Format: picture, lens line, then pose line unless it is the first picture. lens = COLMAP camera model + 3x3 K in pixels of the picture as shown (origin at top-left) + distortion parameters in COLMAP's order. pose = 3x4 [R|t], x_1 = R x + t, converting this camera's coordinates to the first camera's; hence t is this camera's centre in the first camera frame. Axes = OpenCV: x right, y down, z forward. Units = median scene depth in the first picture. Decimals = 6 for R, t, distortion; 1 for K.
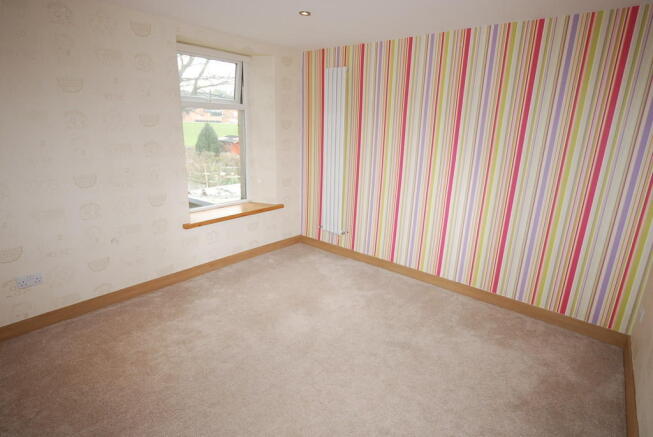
lens RADIAL K [[349.0, 0, 324.4], [0, 349.0, 220.9], [0, 0, 1]] dist [-0.007769, 0.000853]
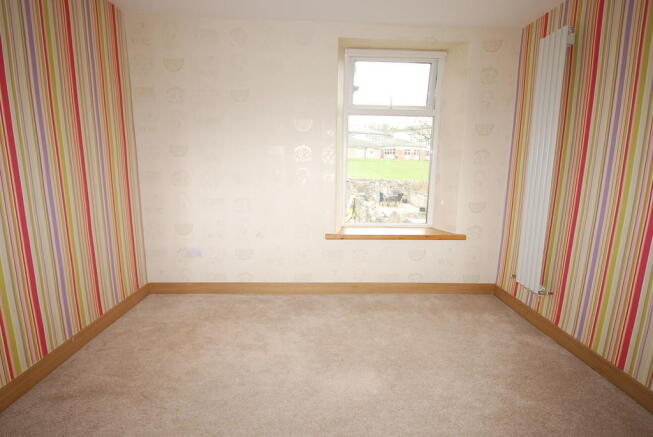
lens RADIAL K [[349.0, 0, 326.4], [0, 349.0, 219.5], [0, 0, 1]] dist [-0.007769, 0.000853]
pose [[0.666130, 0.101711, -0.738868, 0.243404], [-0.193759, 0.980244, -0.039746, 0.007564], [0.720228, 0.169638, 0.672677, 0.301041]]
